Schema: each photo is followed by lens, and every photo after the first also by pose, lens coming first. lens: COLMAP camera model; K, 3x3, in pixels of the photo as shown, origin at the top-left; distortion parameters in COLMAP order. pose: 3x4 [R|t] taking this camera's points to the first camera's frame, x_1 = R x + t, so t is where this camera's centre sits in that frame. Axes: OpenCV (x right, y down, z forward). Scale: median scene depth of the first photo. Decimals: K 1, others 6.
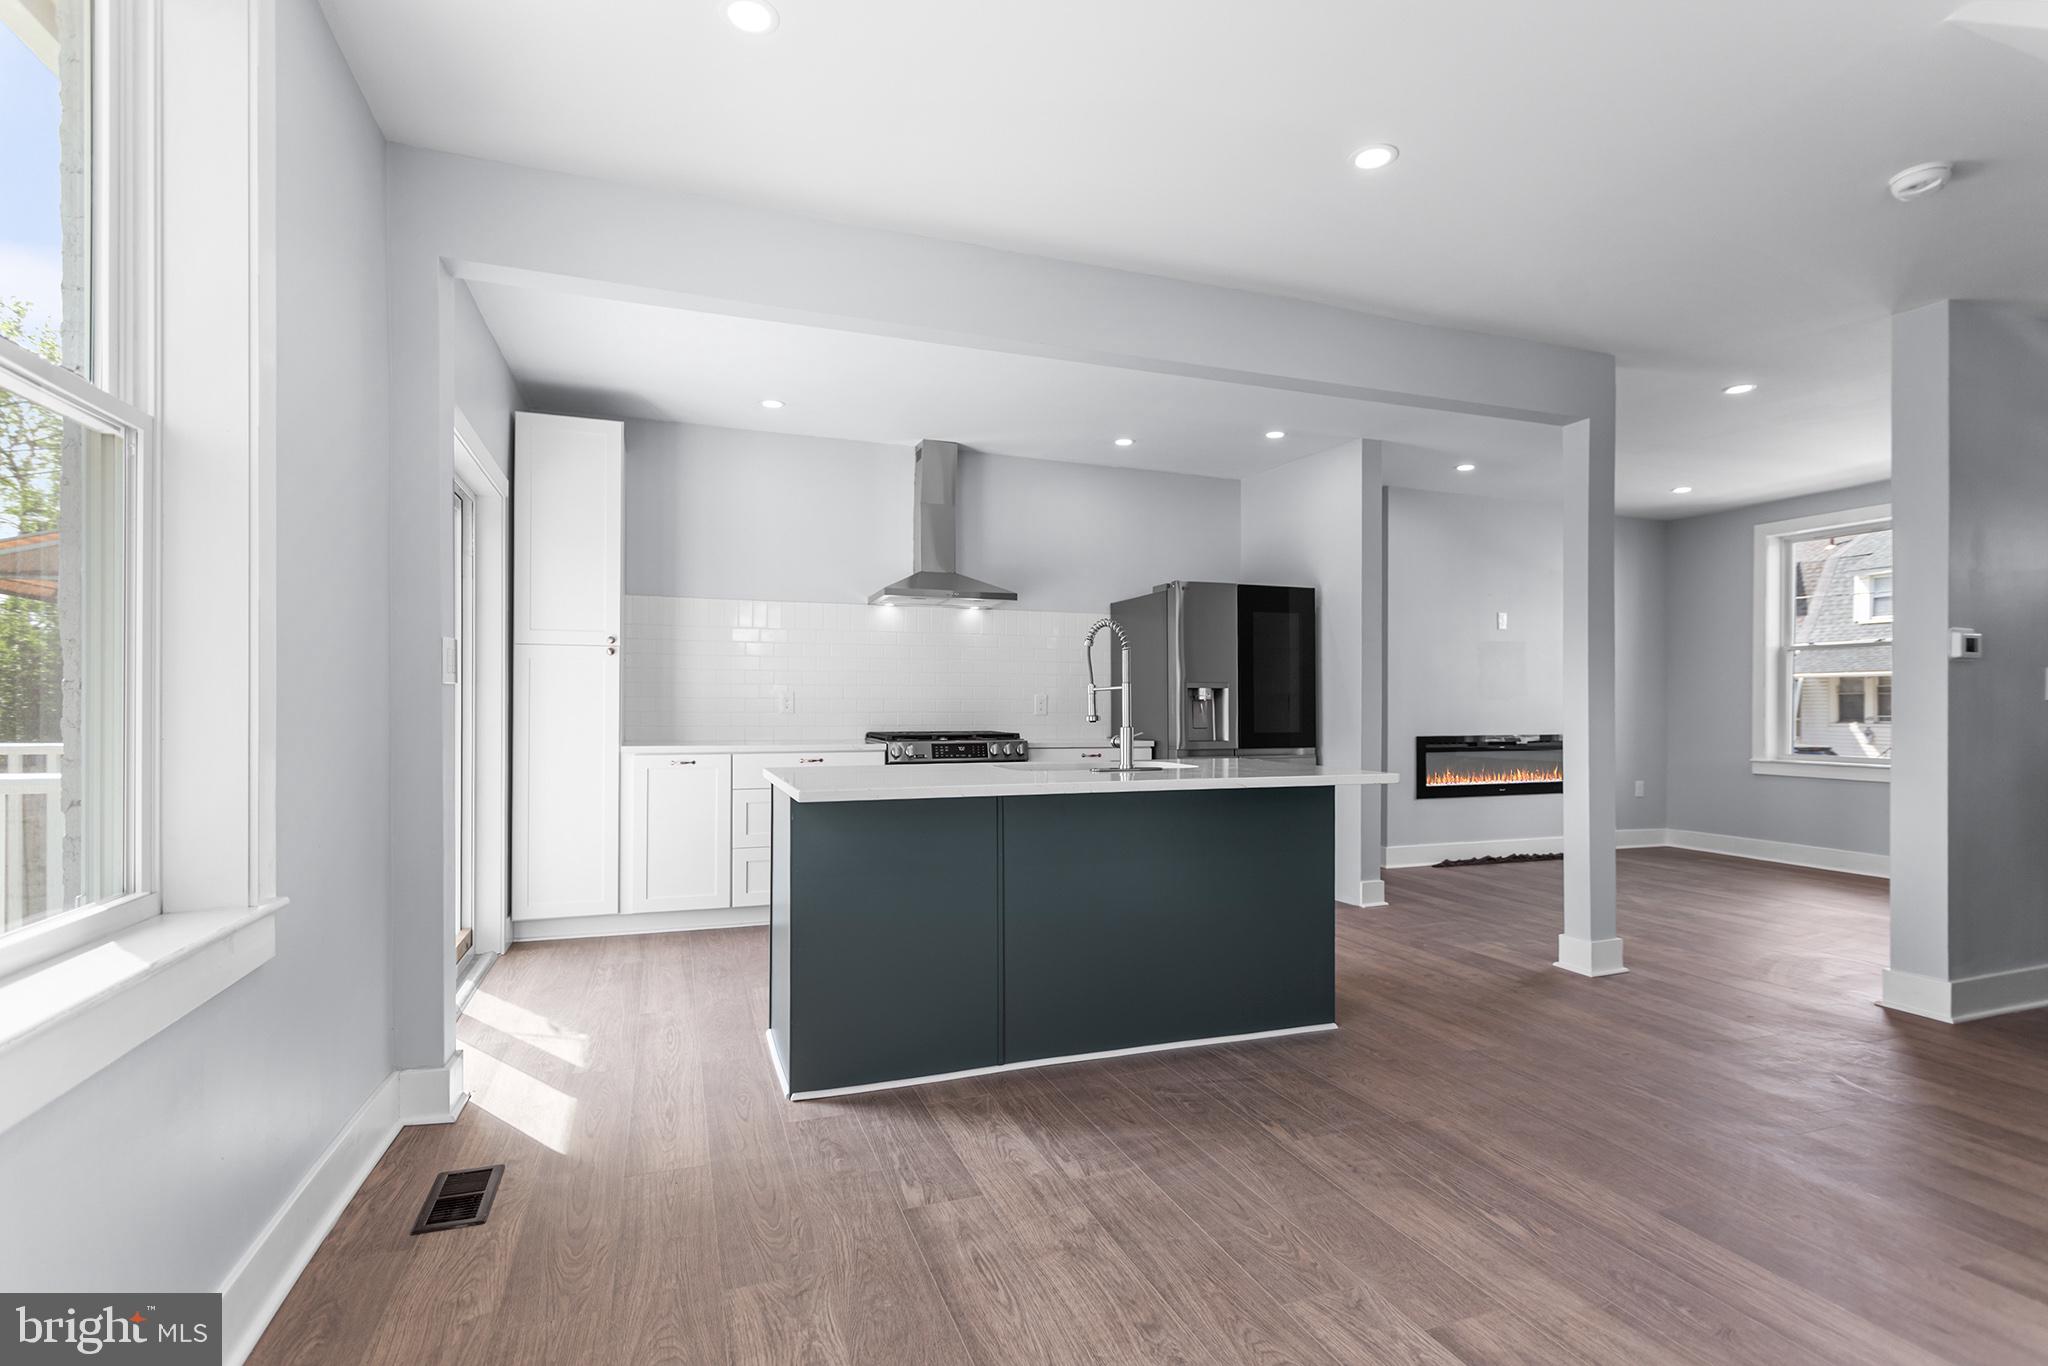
lens RADIAL K [[983.1, 0, 1034.4], [0, 983.1, 716.2], [0, 0, 1]] dist [-0.003263, -0.002429]
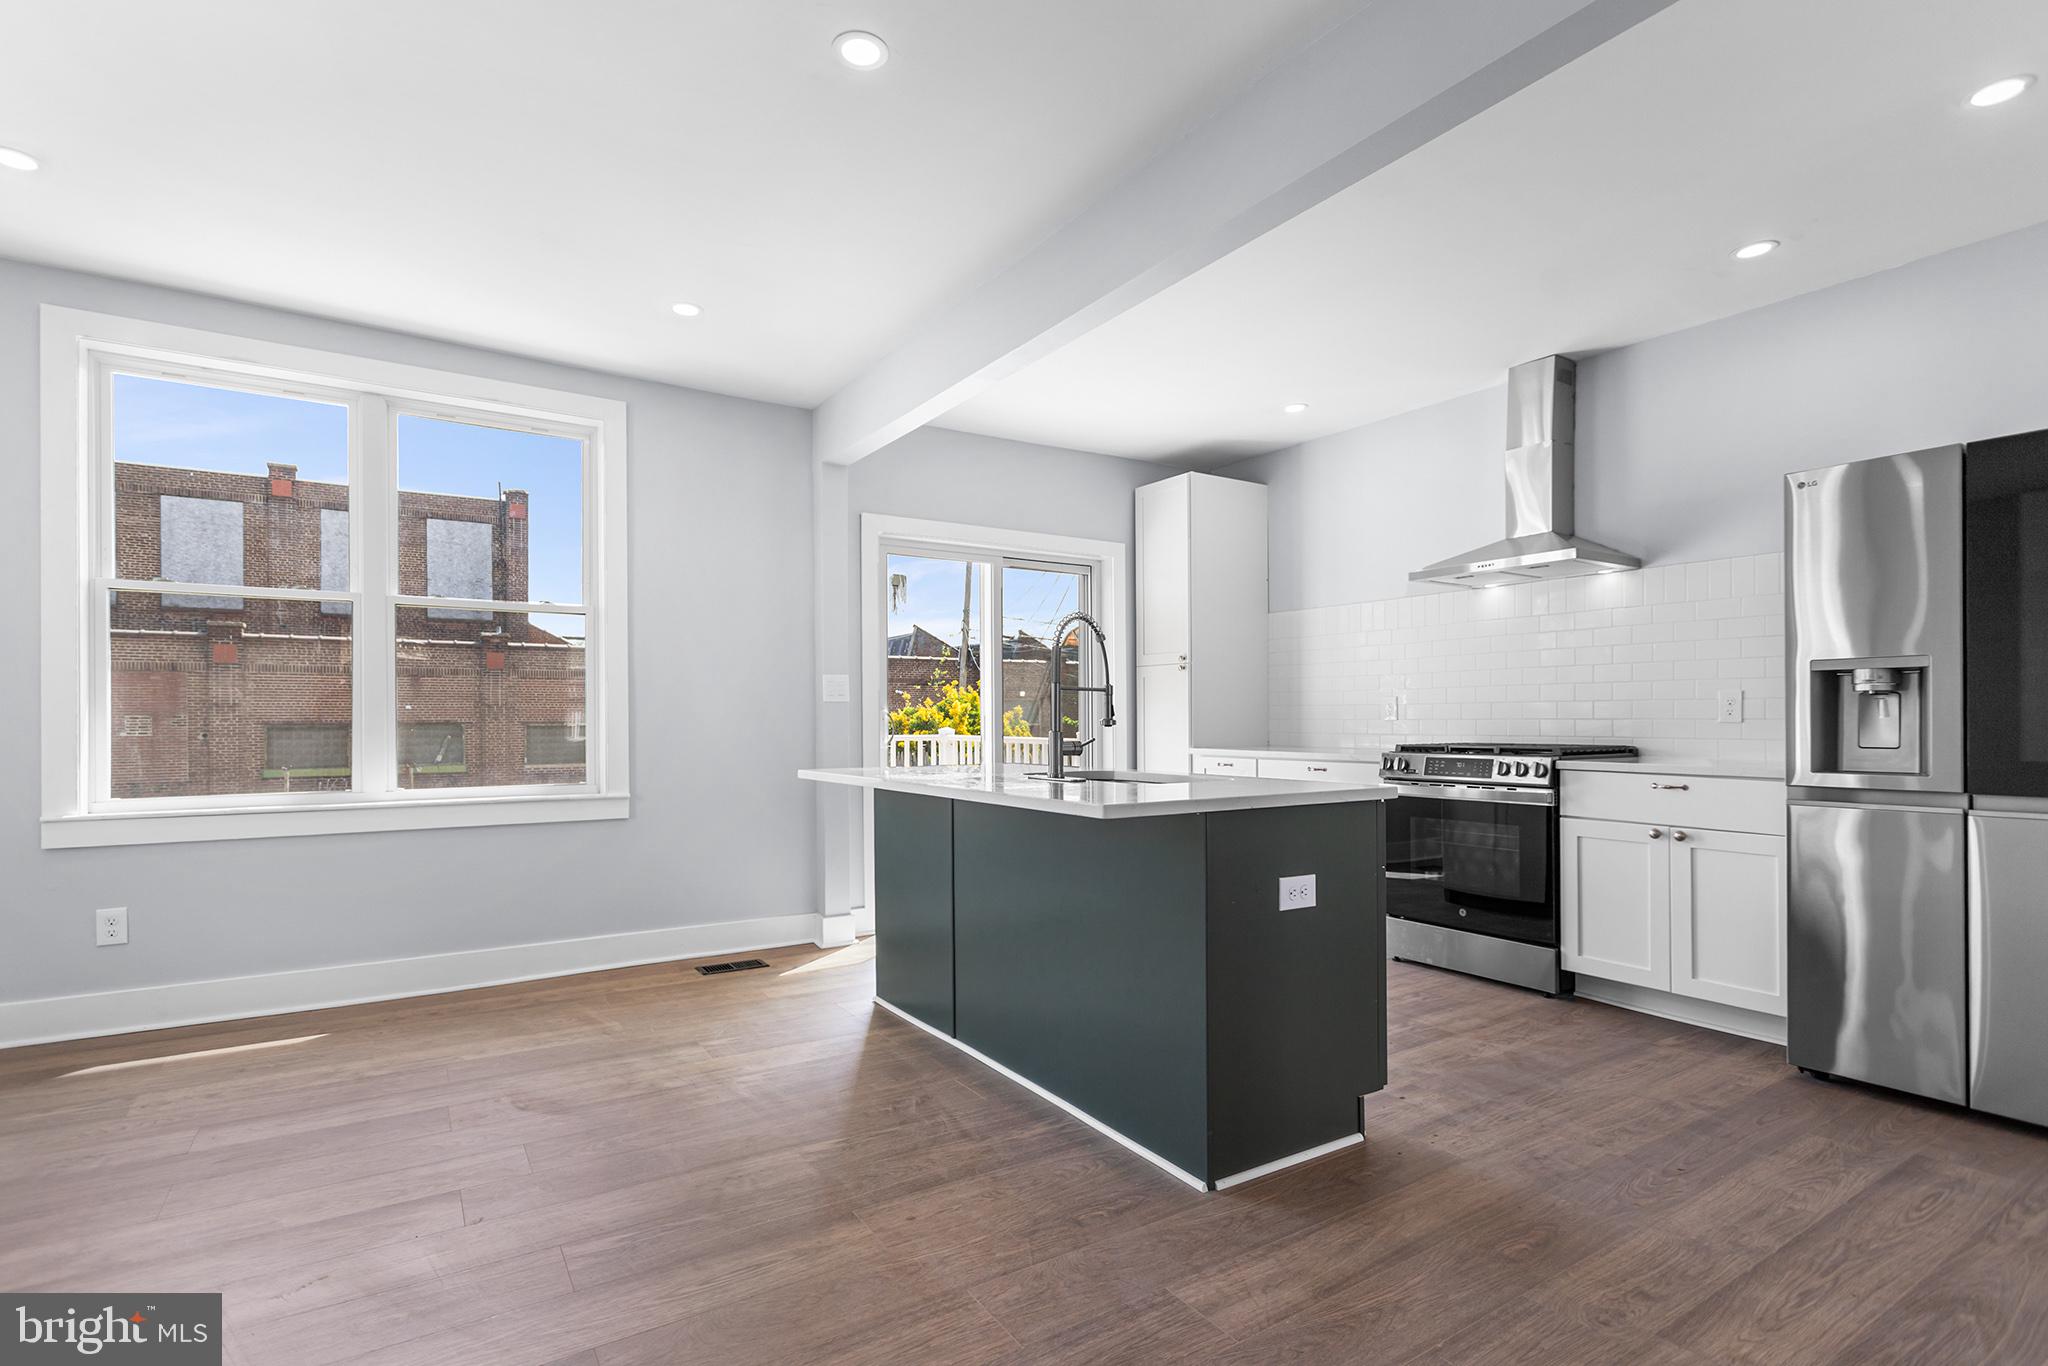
lens RADIAL K [[983.1, 0, 1011.8], [0, 983.1, 721.6], [0, 0, 1]] dist [-0.003263, -0.002429]
pose [[0.210327, 0.000481, -0.977631, 1.099282], [-0.006267, 0.999980, -0.000857, 0.002340], [0.977611, 0.006307, 0.210326, 0.867951]]
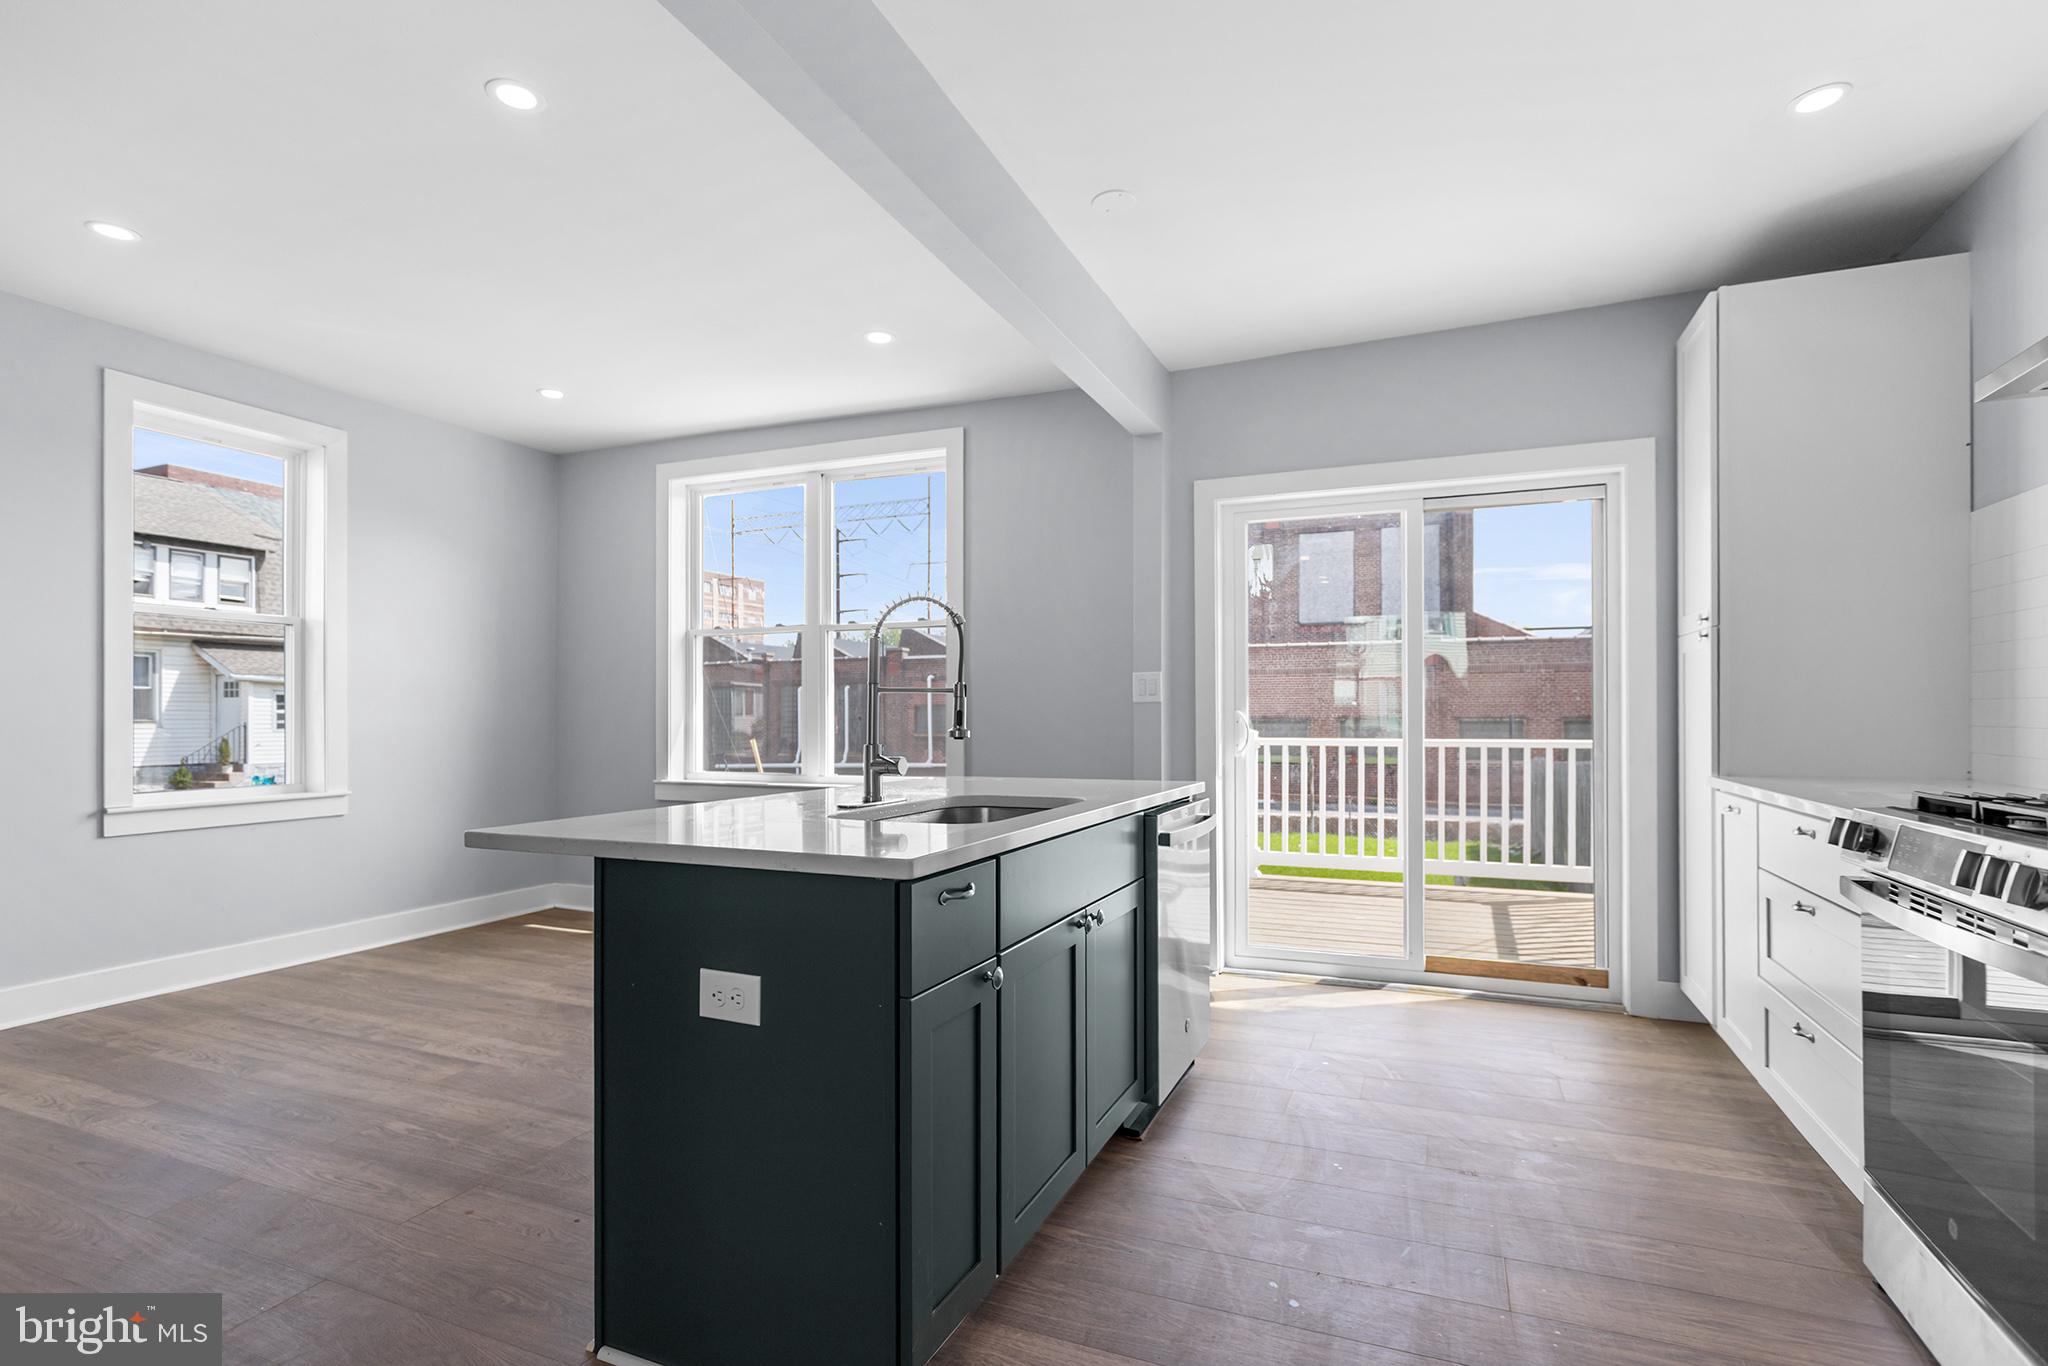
lens RADIAL K [[983.1, 0, 1038.5], [0, 983.1, 718.6], [0, 0, 1]] dist [-0.003263, -0.002429]
pose [[-0.680223, 0.003183, -0.732999, 0.618233], [-0.005316, 0.999943, 0.009275, -0.018015], [0.732986, 0.010205, -0.680167, 1.792999]]
